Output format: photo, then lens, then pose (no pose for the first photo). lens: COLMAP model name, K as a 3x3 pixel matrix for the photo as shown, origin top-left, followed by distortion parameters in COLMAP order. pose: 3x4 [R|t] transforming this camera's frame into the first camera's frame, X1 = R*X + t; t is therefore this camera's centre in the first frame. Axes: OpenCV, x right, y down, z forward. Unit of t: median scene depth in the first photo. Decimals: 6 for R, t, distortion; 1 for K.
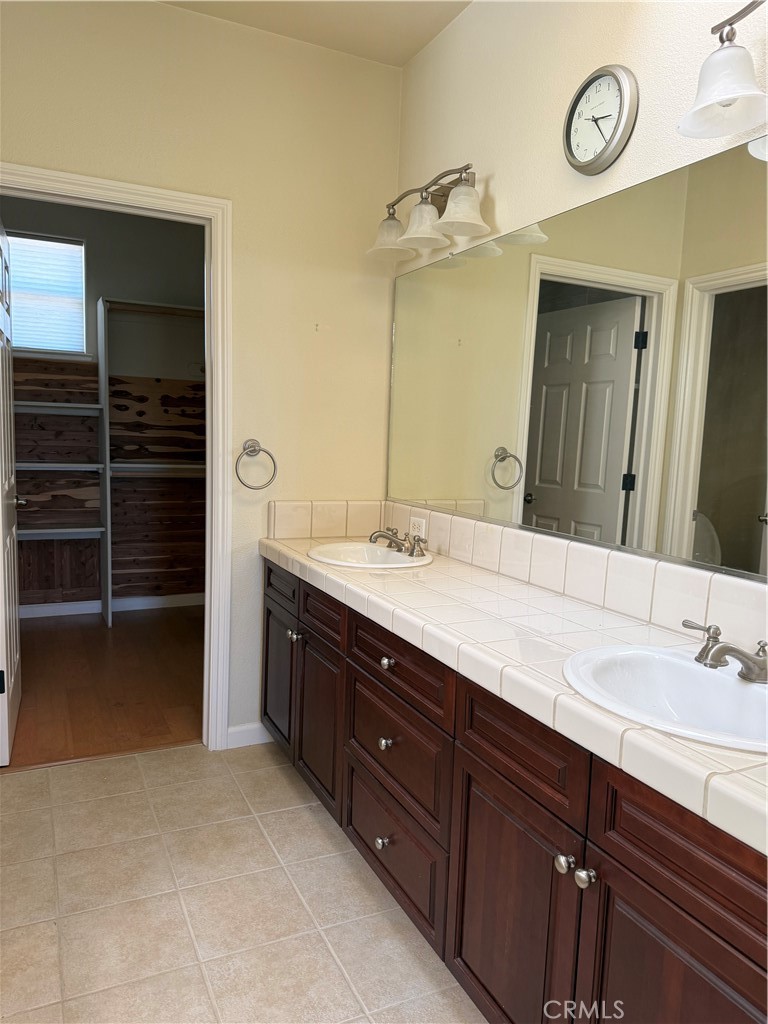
lens RADIAL K [[724.5, 0, 383.8], [0, 724.5, 517.1], [0, 0, 1]] dist [0.009563, -0.009617]
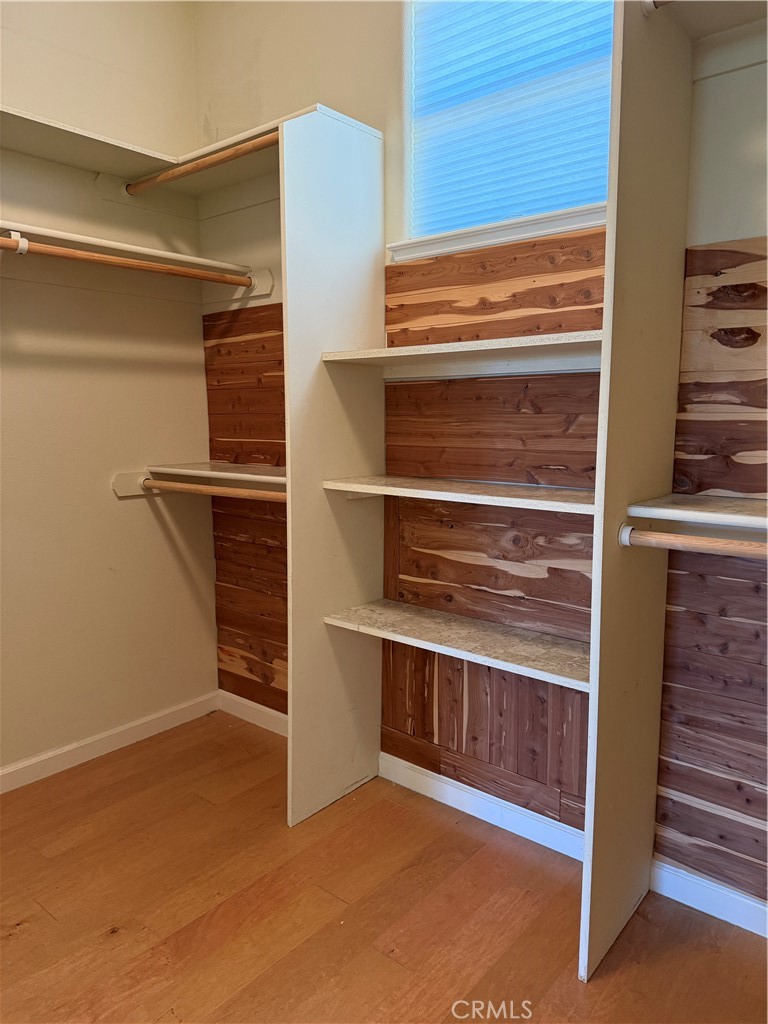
lens RADIAL K [[724.5, 0, 386.2], [0, 724.5, 514.8], [0, 0, 1]] dist [0.009563, -0.009617]
pose [[0.413300, 0.087302, -0.906400, -0.121043], [-0.095245, 0.994078, 0.052317, -0.073478], [0.905600, 0.064708, 0.419168, 0.738493]]
